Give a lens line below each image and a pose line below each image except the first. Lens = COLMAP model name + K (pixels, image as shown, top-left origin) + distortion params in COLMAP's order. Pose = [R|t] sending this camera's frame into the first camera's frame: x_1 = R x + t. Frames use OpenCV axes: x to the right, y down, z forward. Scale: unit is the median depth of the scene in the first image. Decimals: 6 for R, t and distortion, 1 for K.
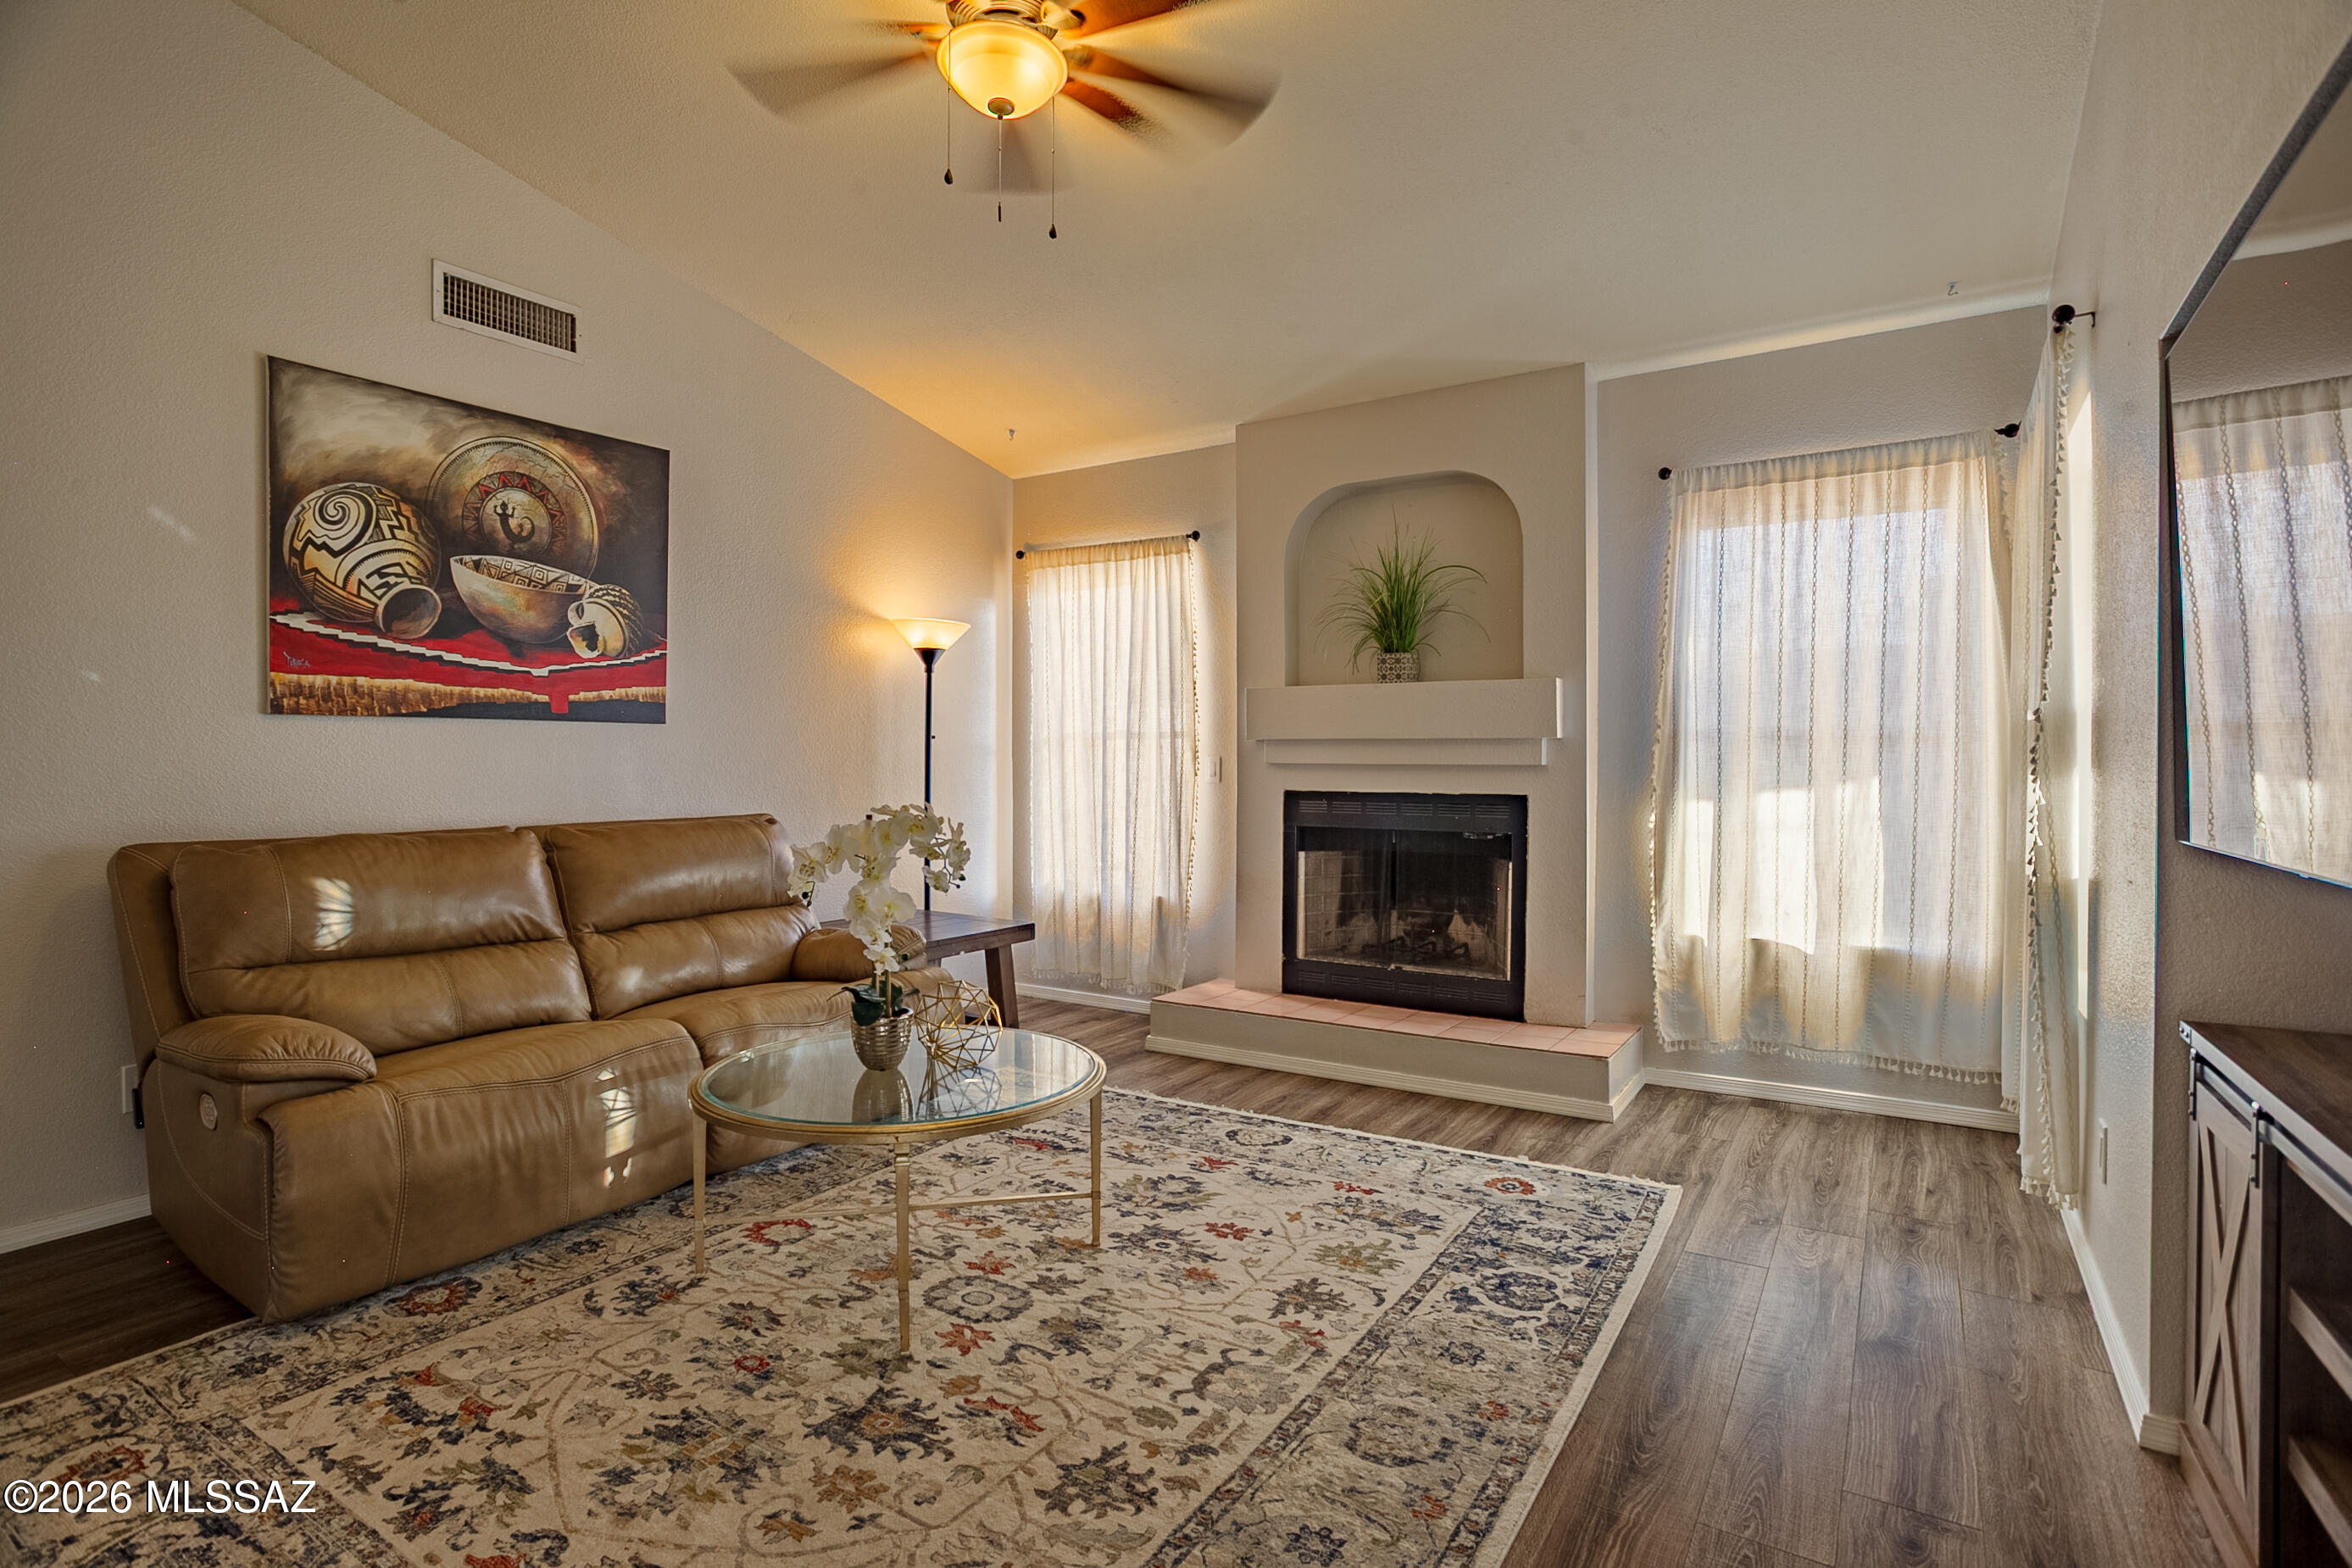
lens RADIAL K [[1158.1, 0, 1162.6], [0, 1158.1, 771.5], [0, 0, 1]] dist [-0.057785, 0.025043]
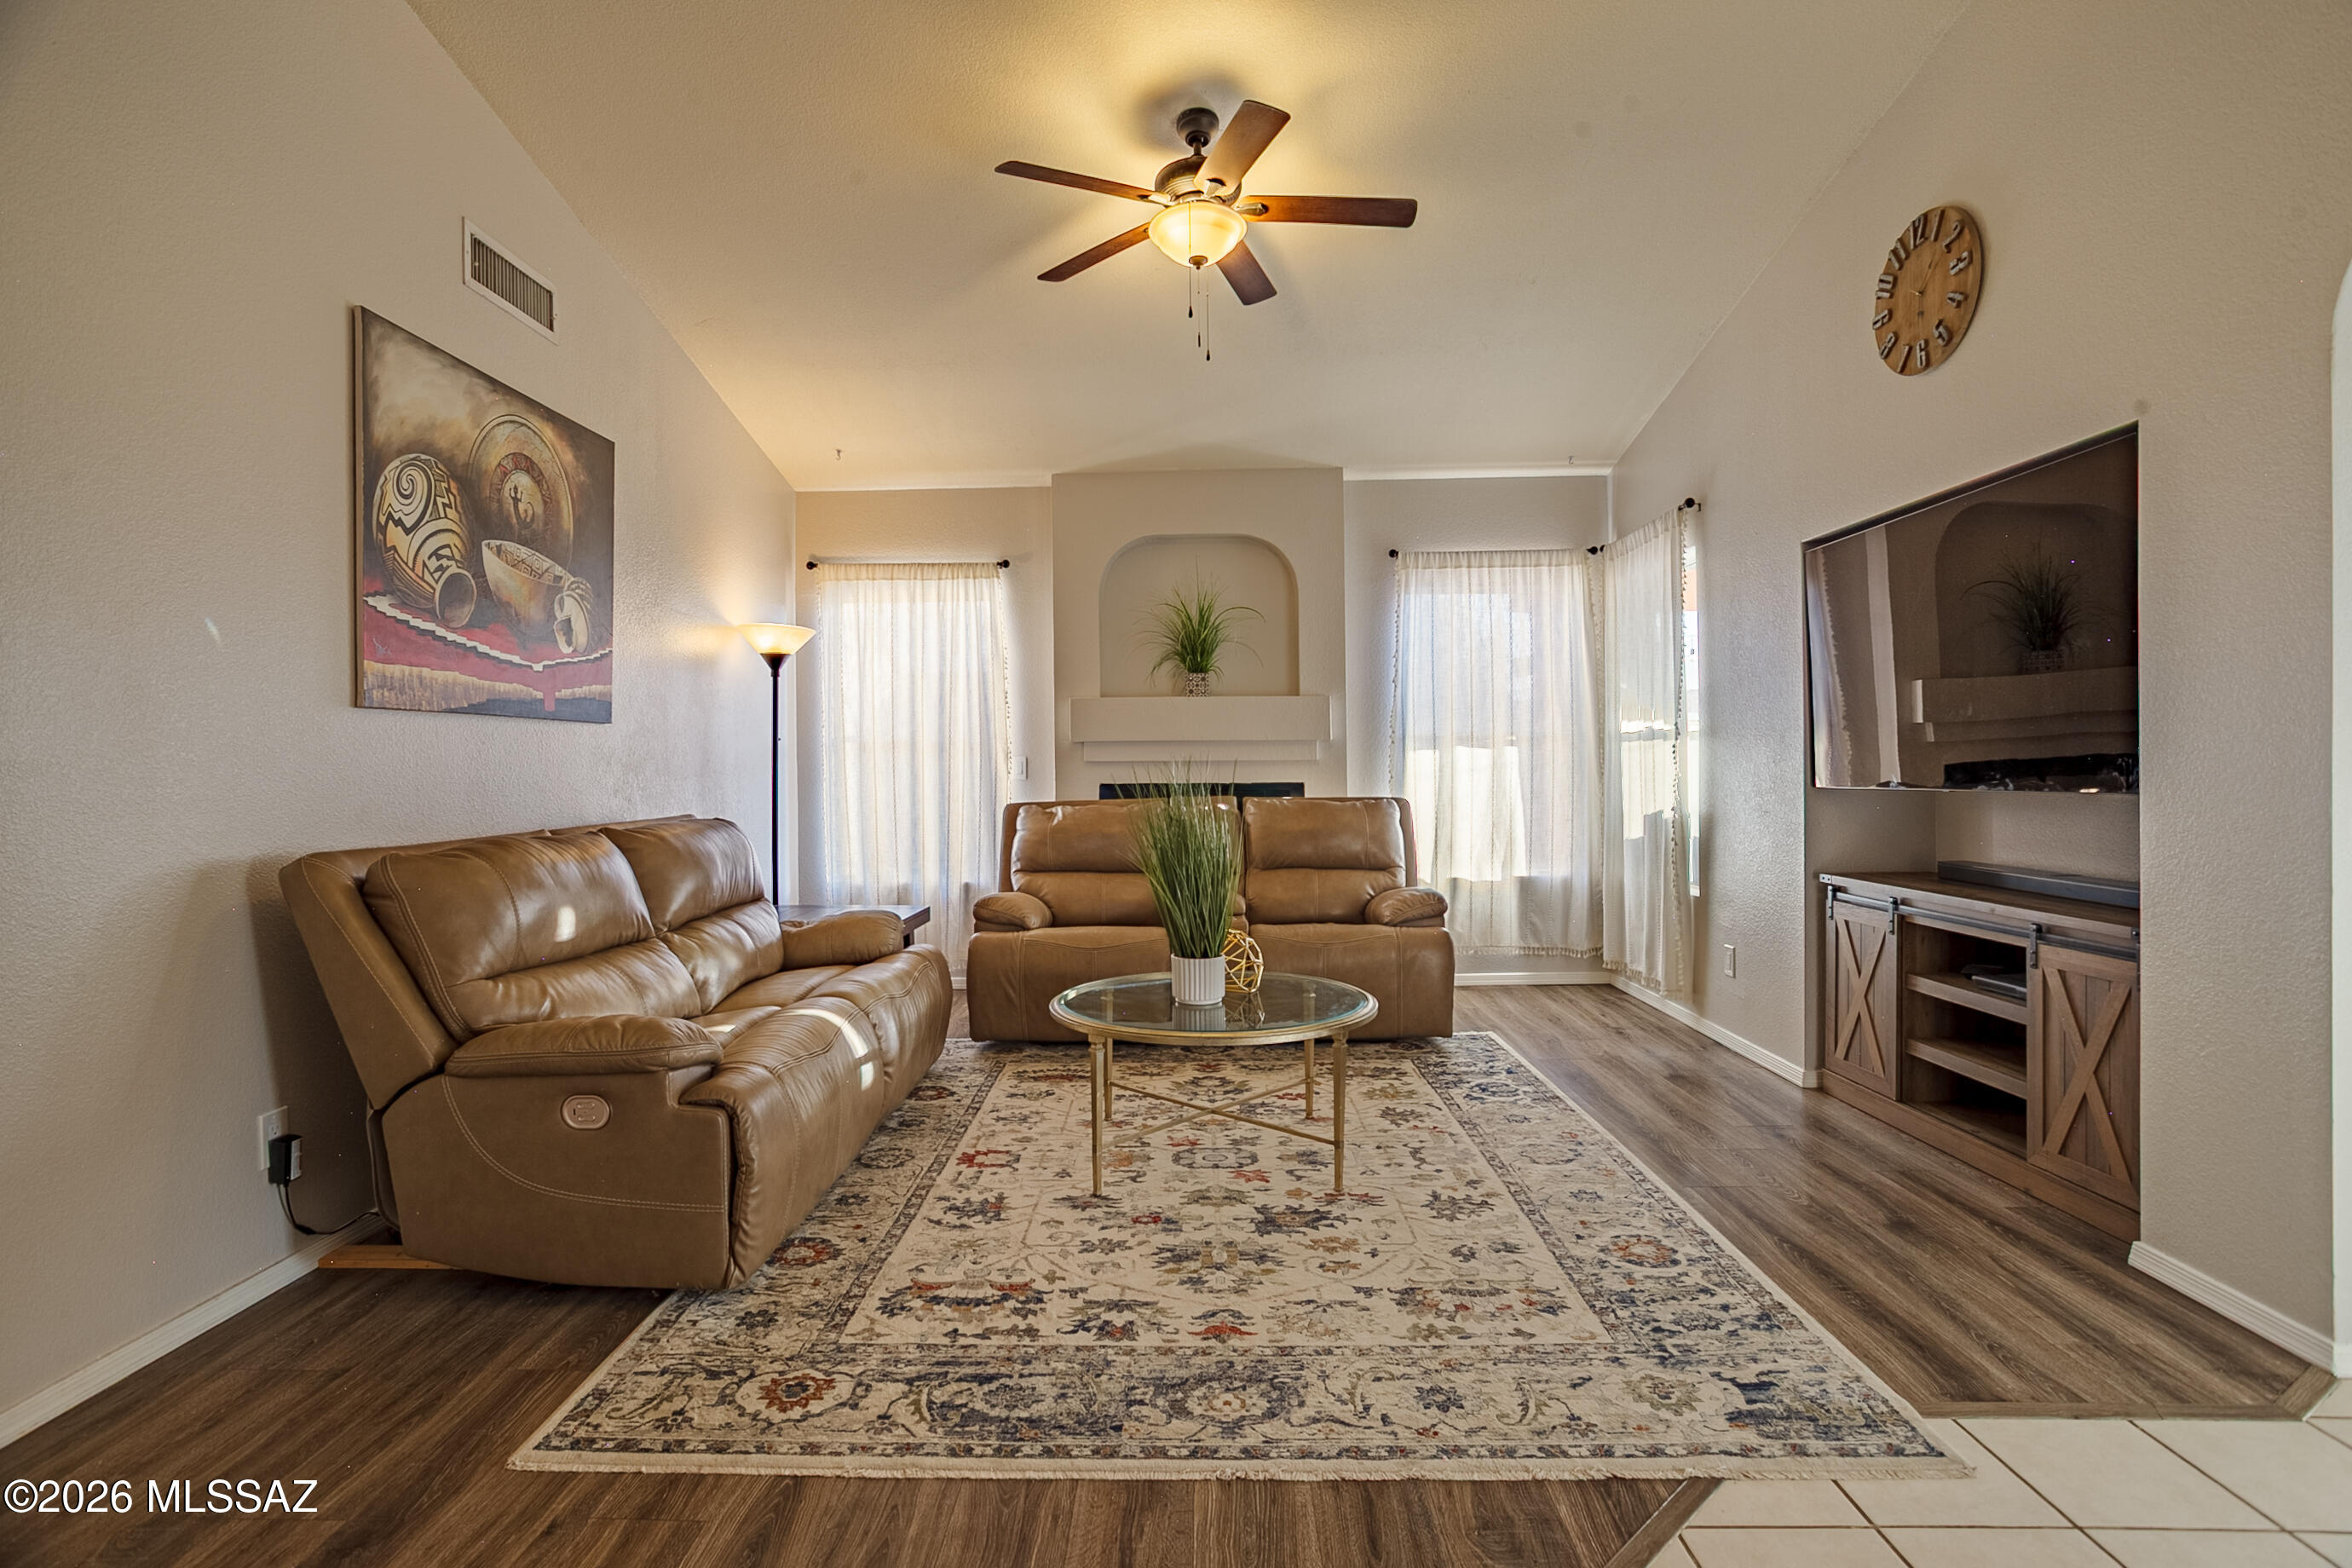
lens RADIAL K [[1158.1, 0, 1161.3], [0, 1158.1, 772.4], [0, 0, 1]] dist [-0.057785, 0.025043]
pose [[0.853064, -0.012801, 0.521650, -0.723523], [0.016864, 0.999853, -0.003043, 0.013788], [-0.521534, 0.011393, 0.853154, -0.088489]]
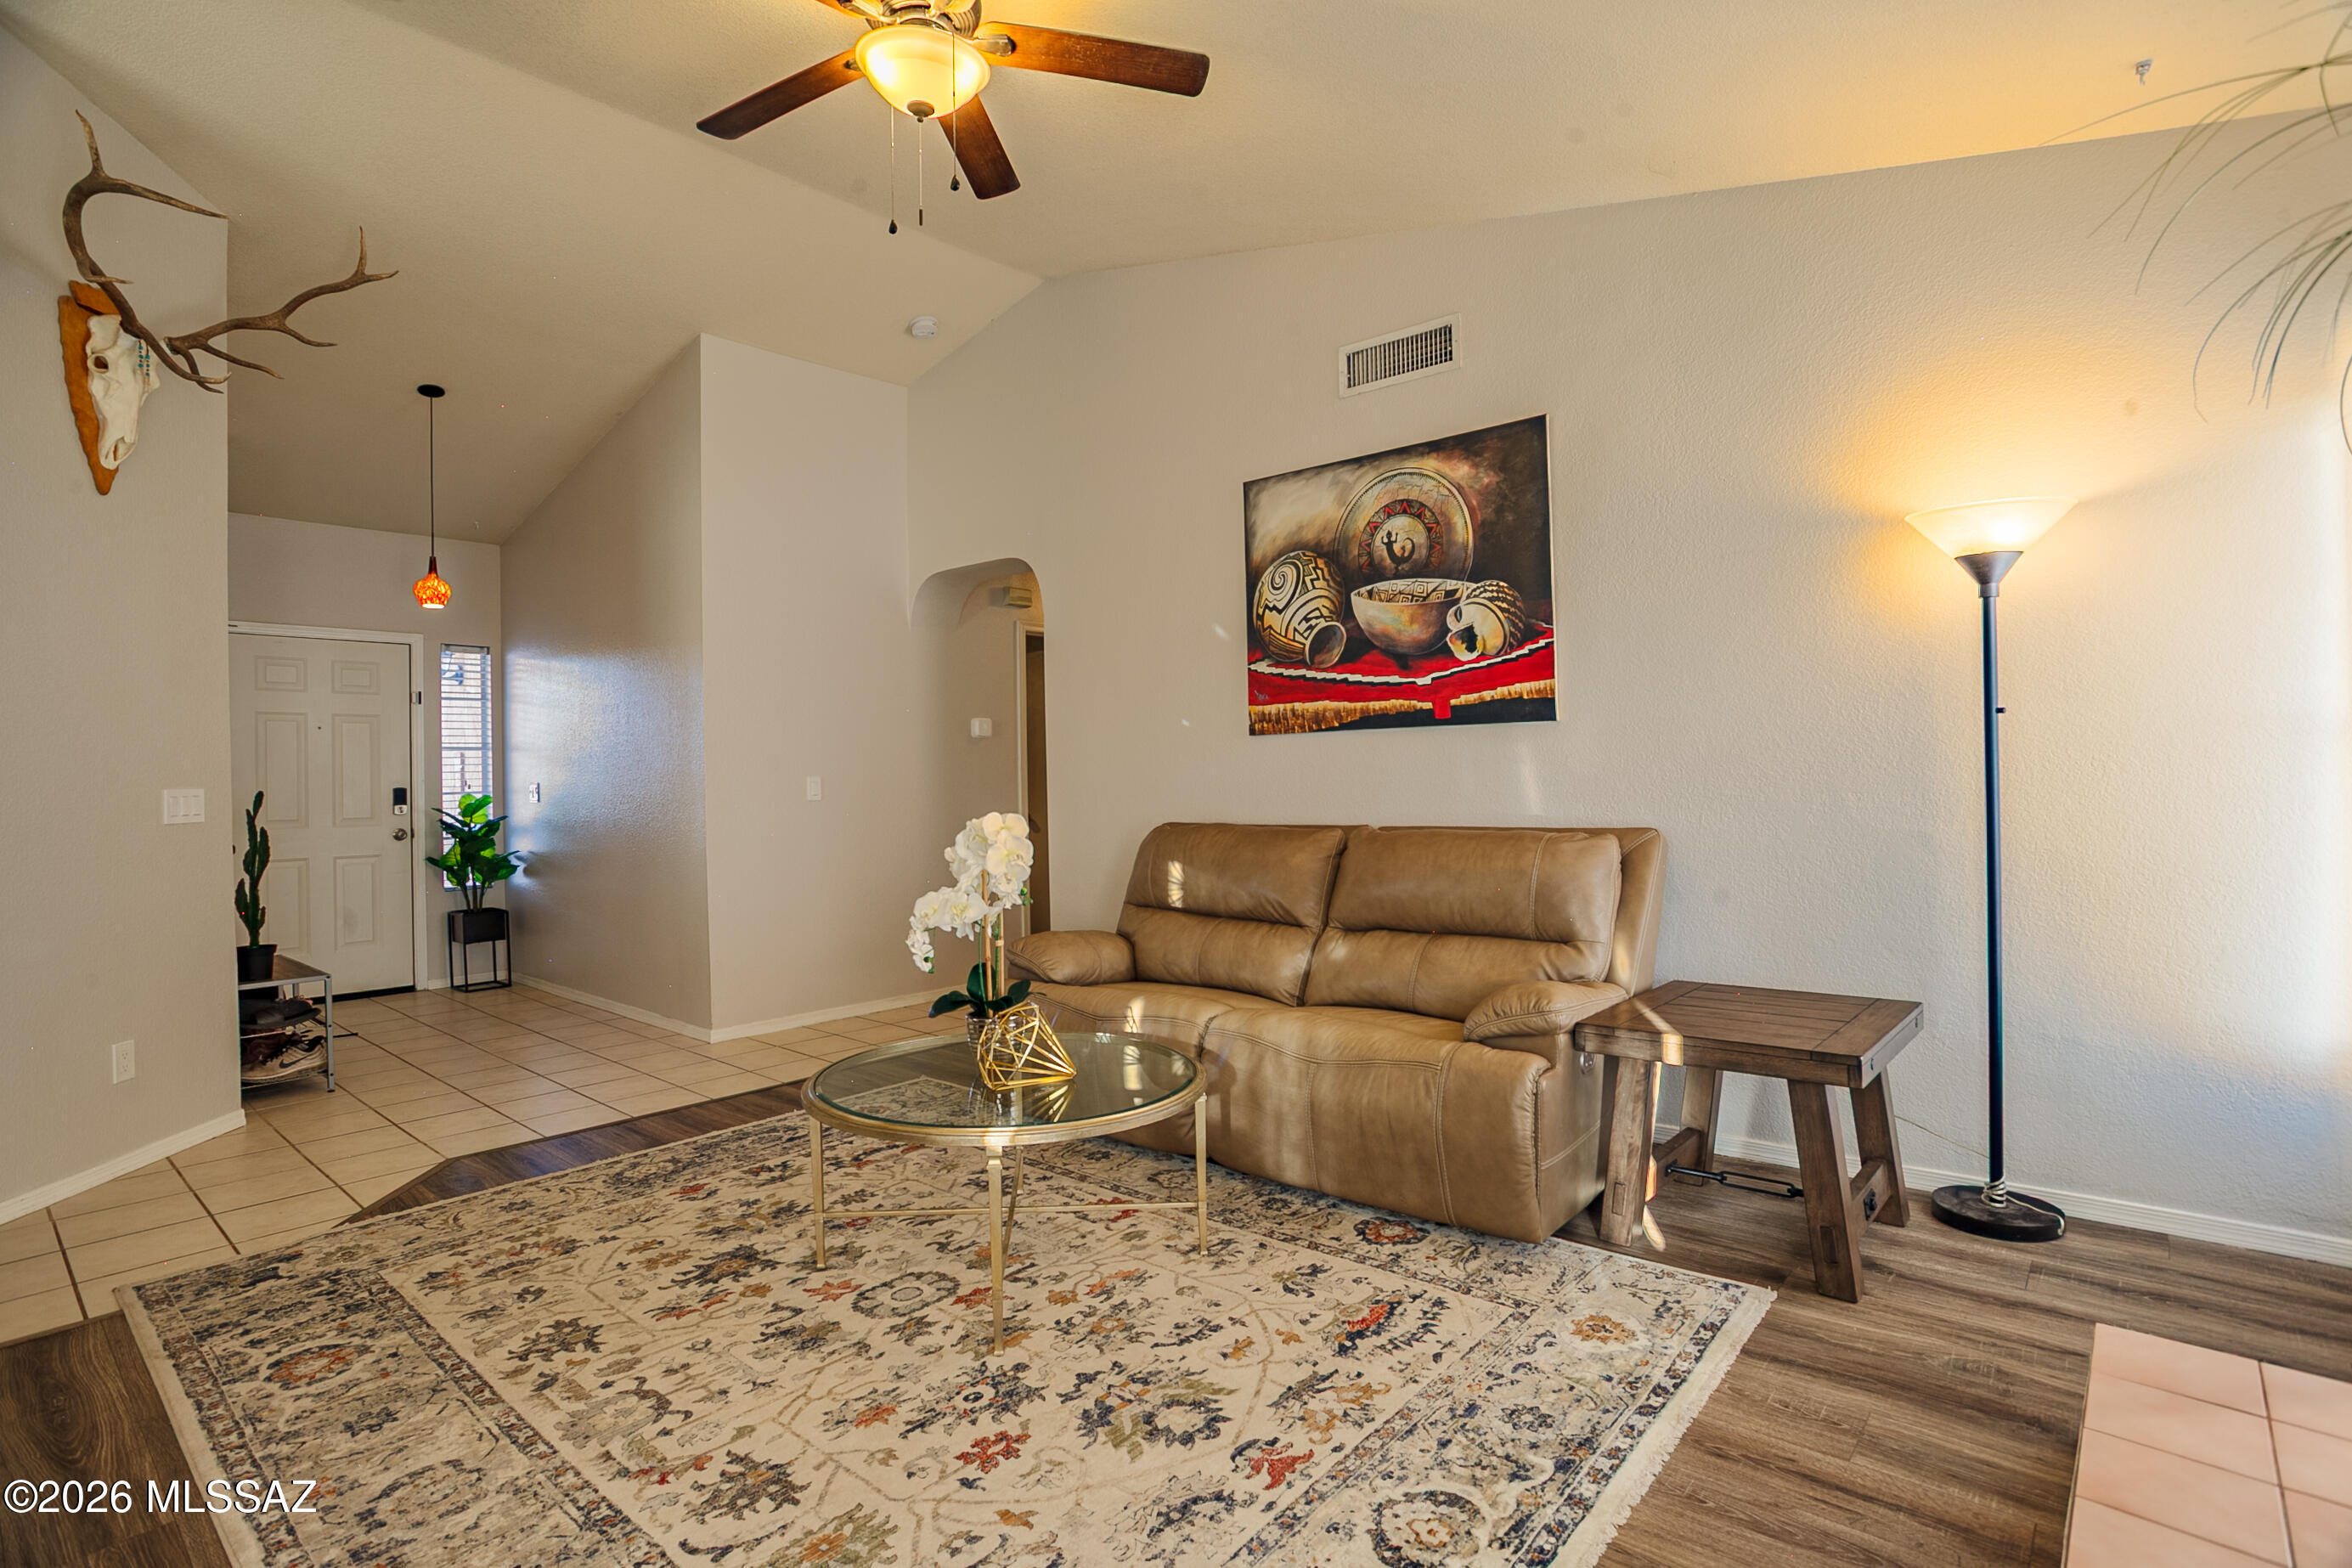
lens RADIAL K [[1158.1, 0, 1162.9], [0, 1158.1, 776.5], [0, 0, 1]] dist [-0.057785, 0.025043]
pose [[-0.144128, 0.004322, -0.989550, 0.657711], [0.009550, 0.999950, 0.002976, -0.005173], [0.989513, -0.009021, -0.144162, 1.104018]]
